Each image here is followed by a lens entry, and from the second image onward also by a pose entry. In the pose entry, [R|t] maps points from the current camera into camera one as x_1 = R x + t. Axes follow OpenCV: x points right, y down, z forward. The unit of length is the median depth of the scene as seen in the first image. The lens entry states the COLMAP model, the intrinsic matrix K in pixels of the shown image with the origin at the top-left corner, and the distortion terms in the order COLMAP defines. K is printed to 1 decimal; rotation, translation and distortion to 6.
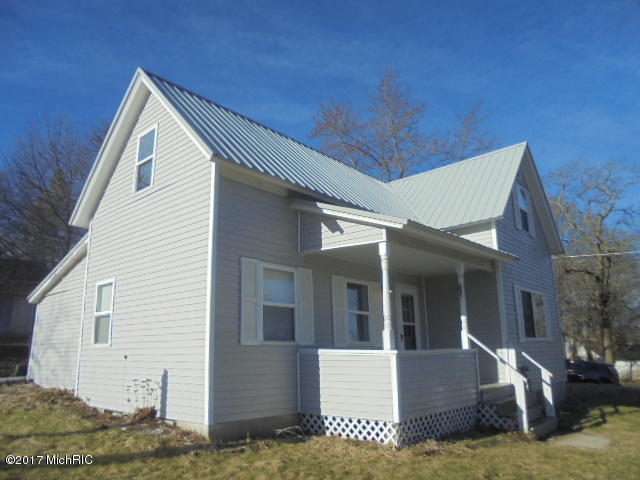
lens RADIAL K [[480.2, 0, 318.0], [0, 480.2, 239.7], [0, 0, 1]] dist [-0.088104, 0.032822]
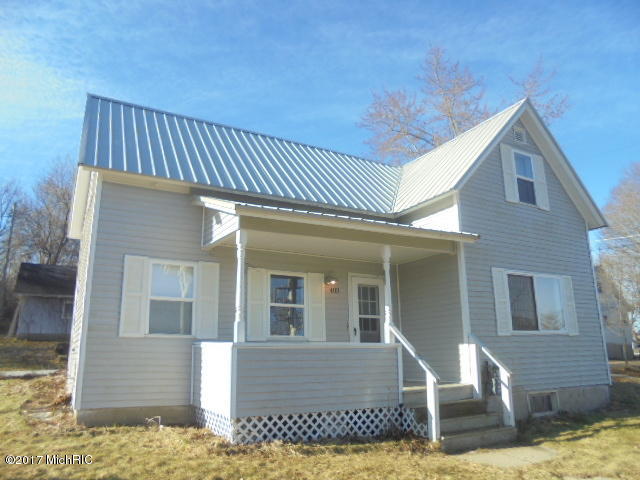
lens RADIAL K [[480.2, 0, 318.8], [0, 480.2, 238.9], [0, 0, 1]] dist [-0.088104, 0.032822]
pose [[0.943827, -0.072022, -0.322495, 0.512607], [0.072475, 0.997314, -0.010620, 0.037082], [0.322393, -0.013349, 0.946512, 0.121991]]
